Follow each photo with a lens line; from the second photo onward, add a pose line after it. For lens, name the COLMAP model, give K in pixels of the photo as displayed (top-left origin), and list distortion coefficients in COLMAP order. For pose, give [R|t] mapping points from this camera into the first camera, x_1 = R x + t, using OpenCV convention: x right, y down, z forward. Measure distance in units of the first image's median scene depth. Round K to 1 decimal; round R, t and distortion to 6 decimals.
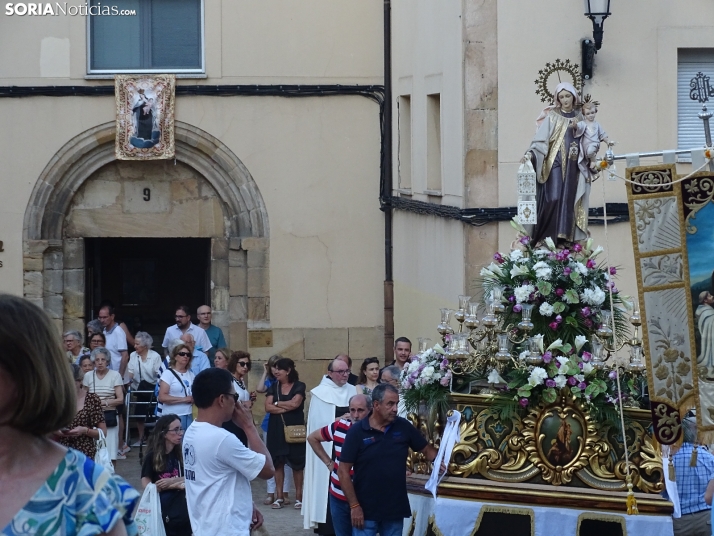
lens RADIAL K [[3534.4, 0, 357.0], [0, 3534.4, 268.0], [0, 0, 1]] dist [0.094582, -3.418324]
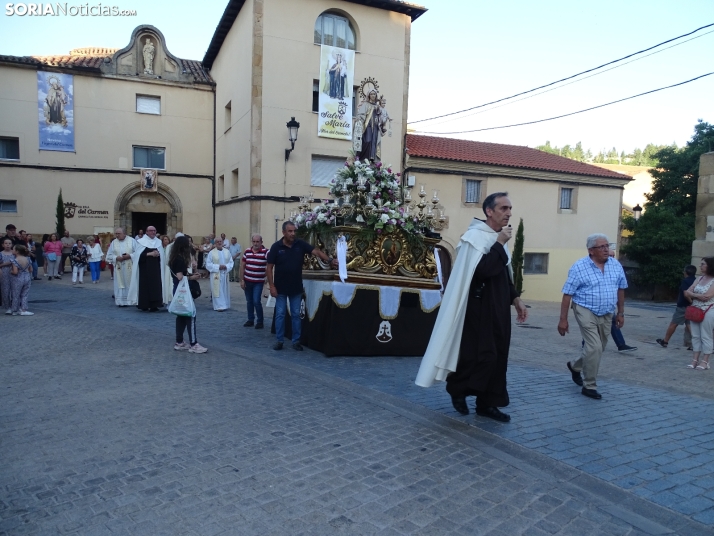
lens RADIAL K [[502.1, 0, 357.0], [0, 502.1, 268.0], [0, 0, 1]] dist [-0.003637, 0.008670]
pose [[0.942015, 0.004348, 0.335542, -0.036278], [-0.019573, 0.998926, 0.042007, 0.031025], [-0.334999, -0.046139, 0.941088, 0.498707]]
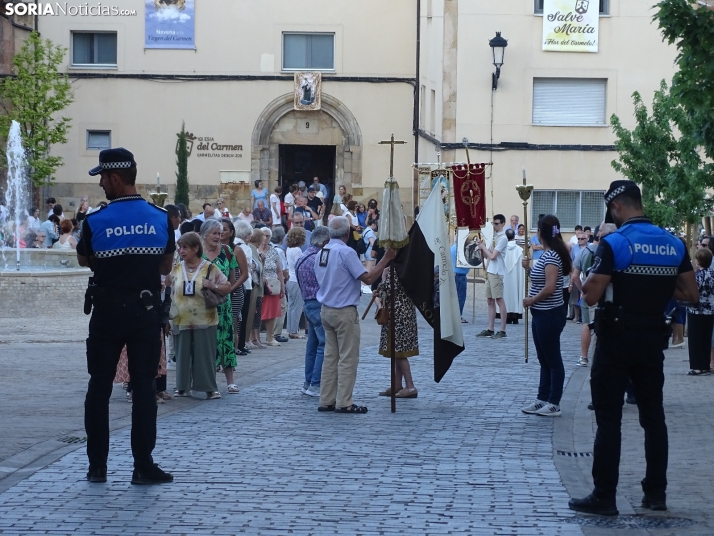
lens RADIAL K [[2442.6, 0, 357.0], [0, 2442.6, 268.0], [0, 0, 1]] dist [0.123751, 0.507692]
pose [[0.999162, 0.023157, -0.033747, 0.030841], [-0.021039, 0.997866, 0.061818, -0.033289], [0.035107, -0.061057, 0.997517, -0.650659]]
